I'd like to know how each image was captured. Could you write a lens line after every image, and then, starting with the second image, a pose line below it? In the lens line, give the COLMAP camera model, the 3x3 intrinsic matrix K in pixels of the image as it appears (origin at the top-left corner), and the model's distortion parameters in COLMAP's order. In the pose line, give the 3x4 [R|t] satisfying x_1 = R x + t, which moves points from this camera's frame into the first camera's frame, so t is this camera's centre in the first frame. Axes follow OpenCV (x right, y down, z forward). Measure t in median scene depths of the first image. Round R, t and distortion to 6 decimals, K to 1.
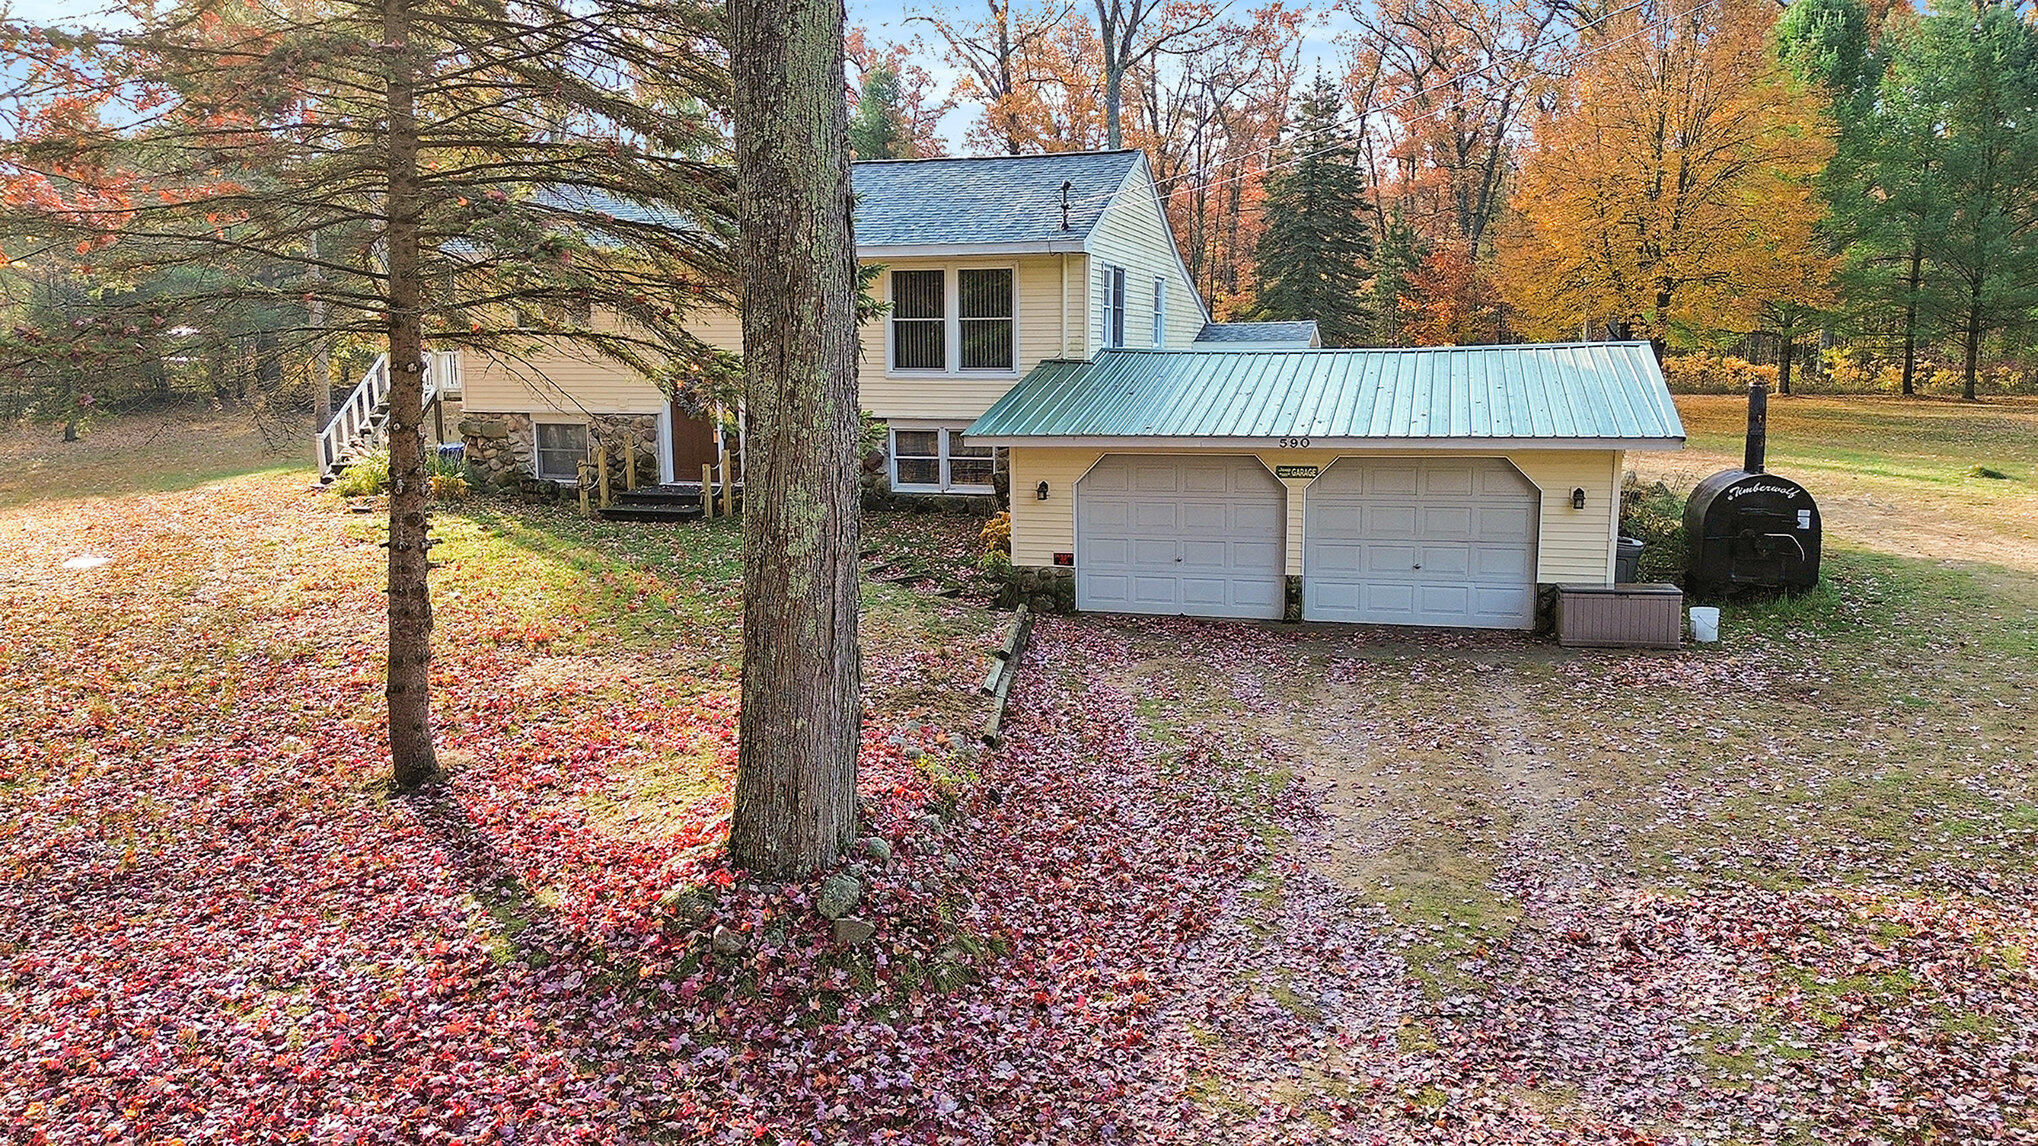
lens RADIAL K [[1426.5, 0, 1019.8], [0, 1426.5, 576.2], [0, 0, 1]] dist [0.045888, -0.039449]
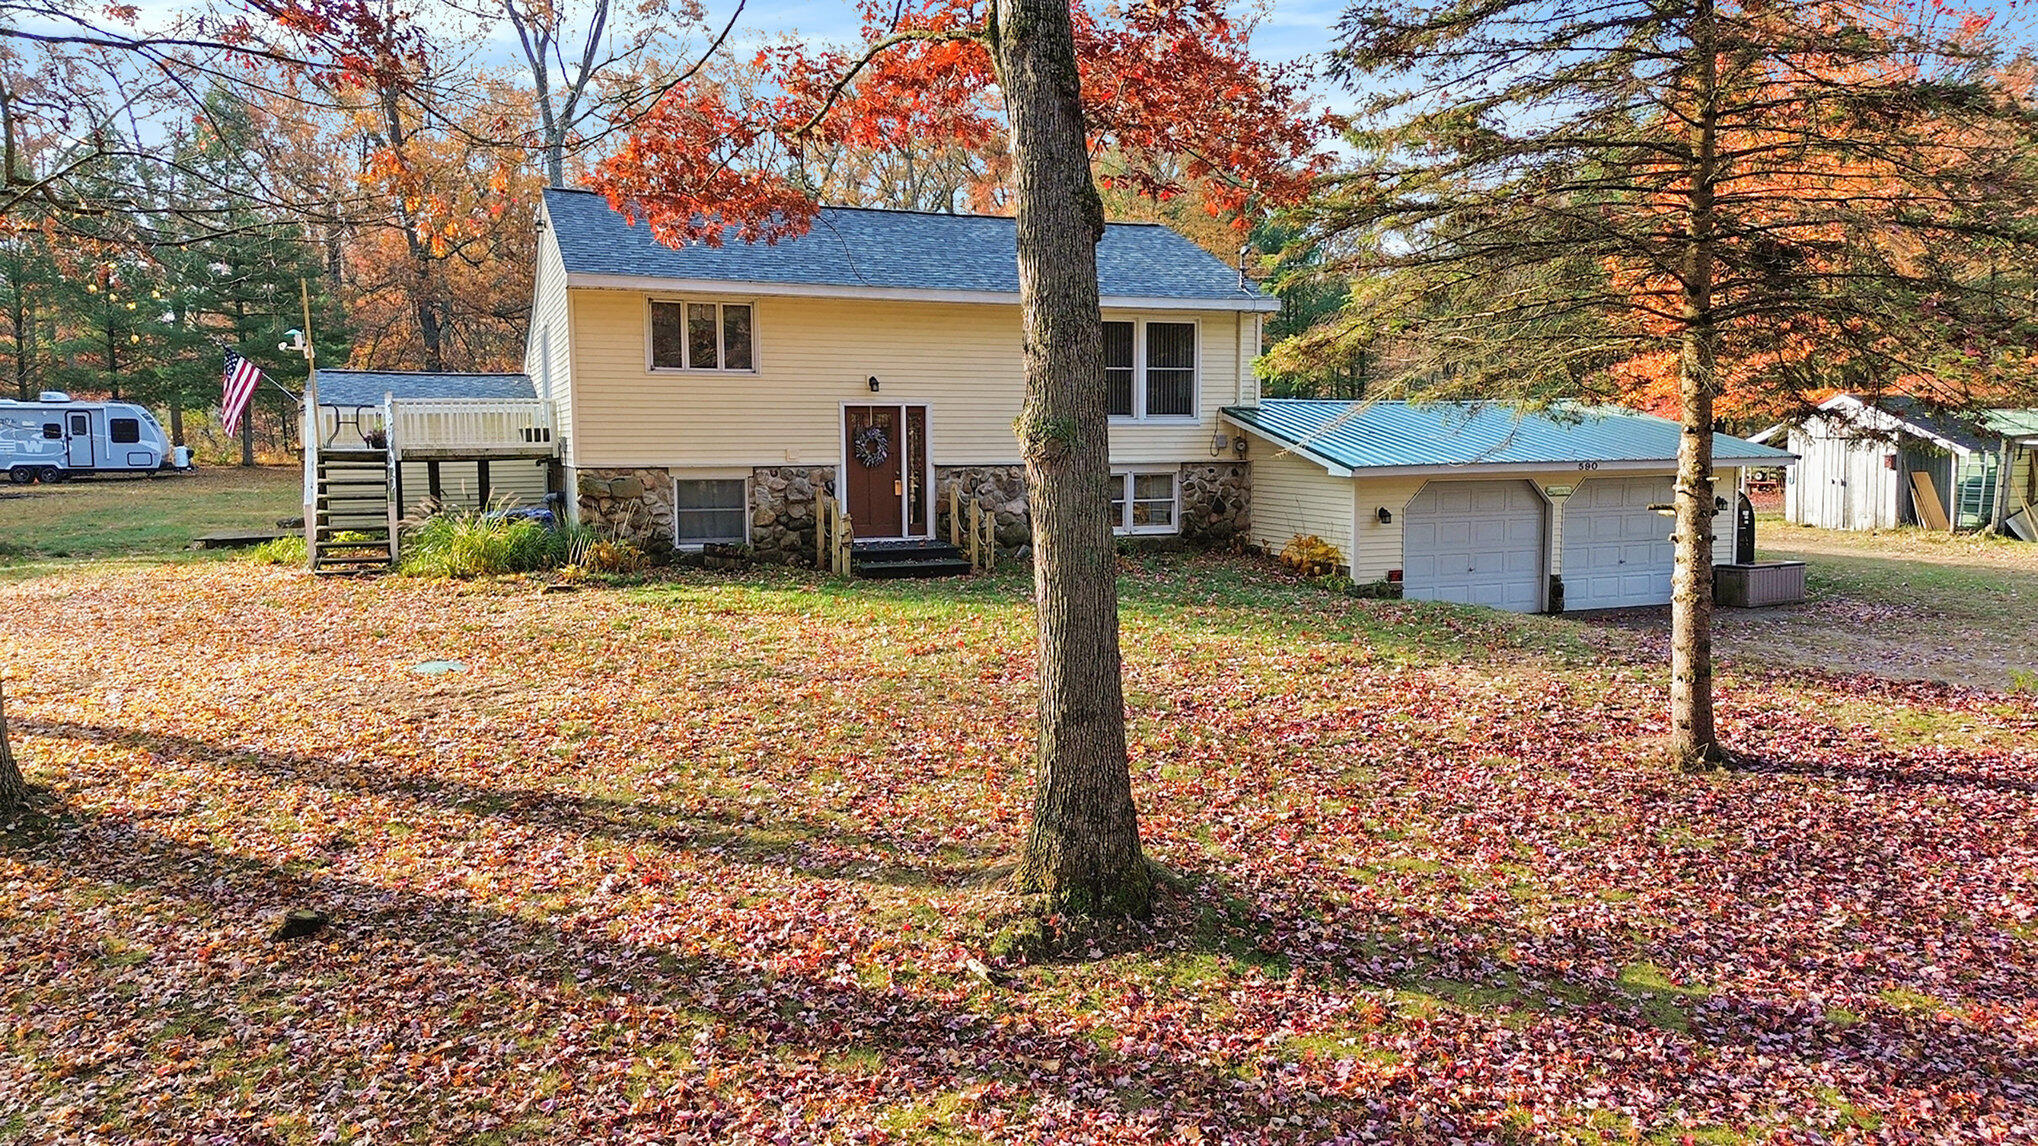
lens RADIAL K [[1426.5, 0, 1018.9], [0, 1426.5, 567.7], [0, 0, 1]] dist [0.045888, -0.039449]
pose [[0.798364, -0.053461, 0.599798, -0.758918], [0.096869, 0.994481, -0.040300, -0.001124], [-0.594333, 0.090276, 0.799136, 0.230907]]
